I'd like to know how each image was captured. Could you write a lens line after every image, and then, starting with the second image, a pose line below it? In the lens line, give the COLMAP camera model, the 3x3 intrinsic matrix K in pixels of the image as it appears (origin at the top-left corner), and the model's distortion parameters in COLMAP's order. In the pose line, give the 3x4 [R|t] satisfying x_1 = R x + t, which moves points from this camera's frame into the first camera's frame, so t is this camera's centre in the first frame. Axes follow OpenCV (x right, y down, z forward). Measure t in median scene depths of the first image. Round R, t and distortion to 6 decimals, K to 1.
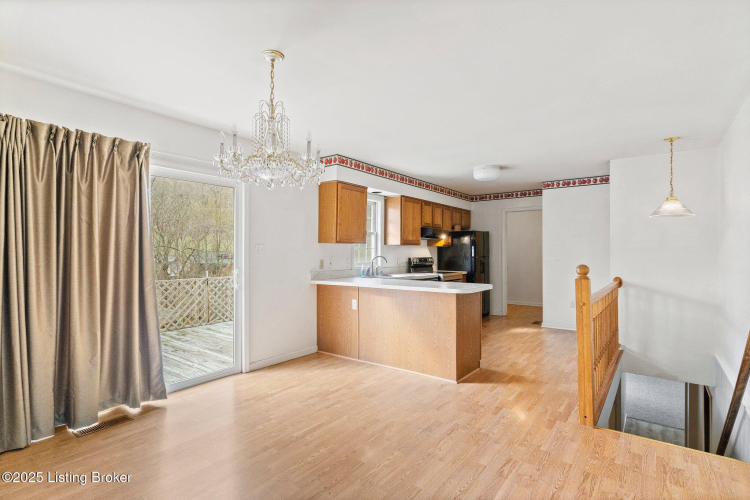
lens RADIAL K [[370.5, 0, 374.9], [0, 370.5, 250.8], [0, 0, 1]] dist [-0.002877, 0.000345]
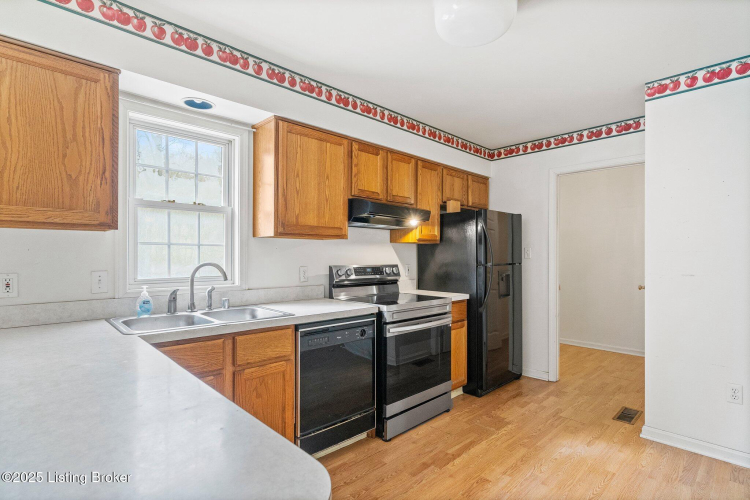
lens RADIAL K [[370.5, 0, 375.1], [0, 370.5, 252.4], [0, 0, 1]] dist [-0.002877, 0.000345]
pose [[0.988122, 0.004957, -0.153590, 0.208472], [-0.004820, 0.999988, 0.001259, 0.000557], [0.153594, -0.000503, 0.988134, 0.519217]]
